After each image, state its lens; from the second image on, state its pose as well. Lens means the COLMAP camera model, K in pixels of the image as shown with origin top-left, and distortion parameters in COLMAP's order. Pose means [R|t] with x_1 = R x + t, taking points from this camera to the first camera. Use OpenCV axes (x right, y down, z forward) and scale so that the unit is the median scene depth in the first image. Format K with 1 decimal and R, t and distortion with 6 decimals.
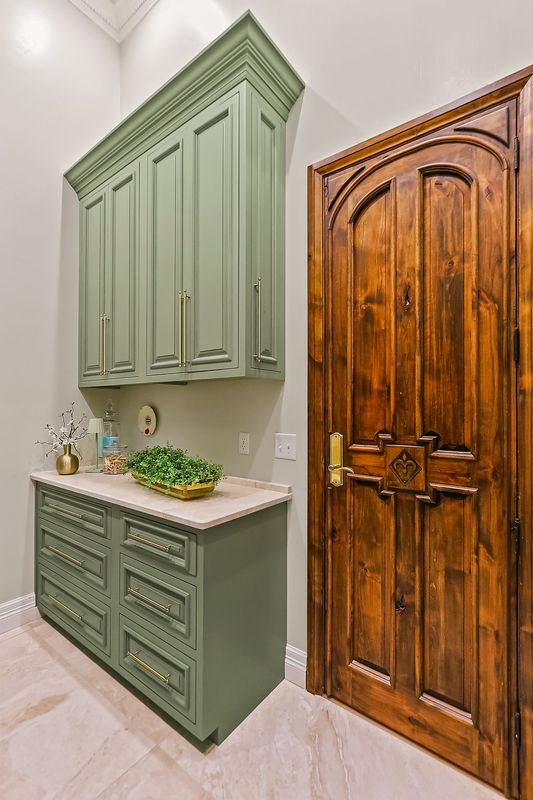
lens RADIAL K [[366.0, 0, 266.5], [0, 366.0, 400.0], [0, 0, 1]] dist [-0.000074, 0.000109]
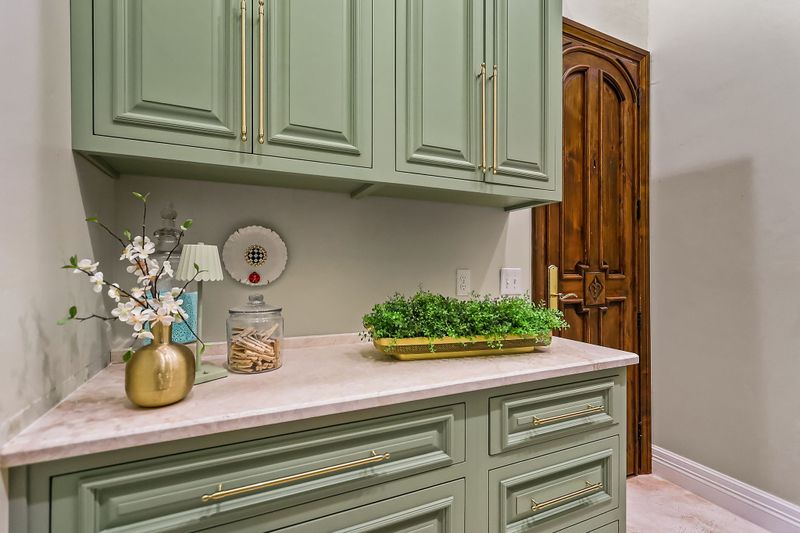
lens RADIAL K [[364.2, 0, 400.0], [0, 364.2, 266.5], [0, 0, 1]] dist [0.001521, 0.000951]
pose [[0.472151, 0.004838, 0.881505, -1.040181], [-0.018468, 0.999820, 0.004405, 0.100525], [-0.881324, -0.018360, 0.472155, 0.912629]]
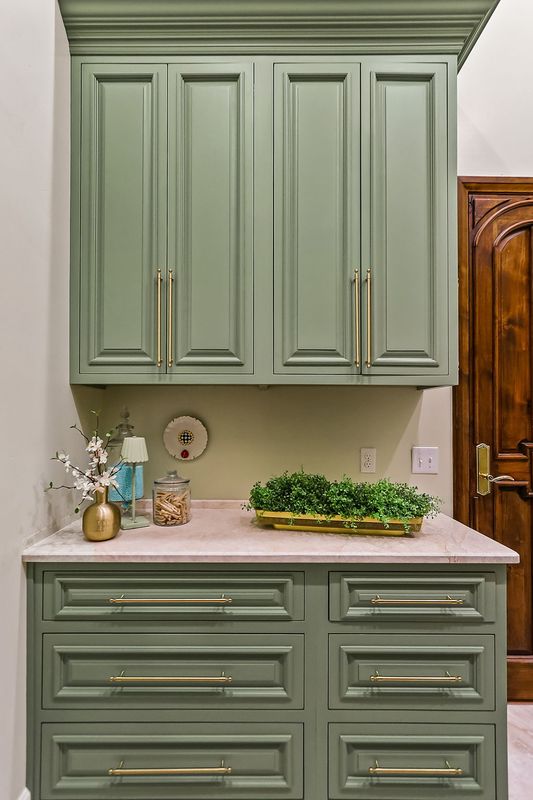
lens RADIAL K [[367.4, 0, 259.3], [0, 367.4, 410.3], [0, 0, 1]] dist [0.002723, 0.000302]
pose [[0.793111, 0.012885, 0.608941, -0.983507], [-0.013723, 0.999900, -0.003285, 0.007208], [-0.608923, -0.005751, 0.793209, 0.573934]]
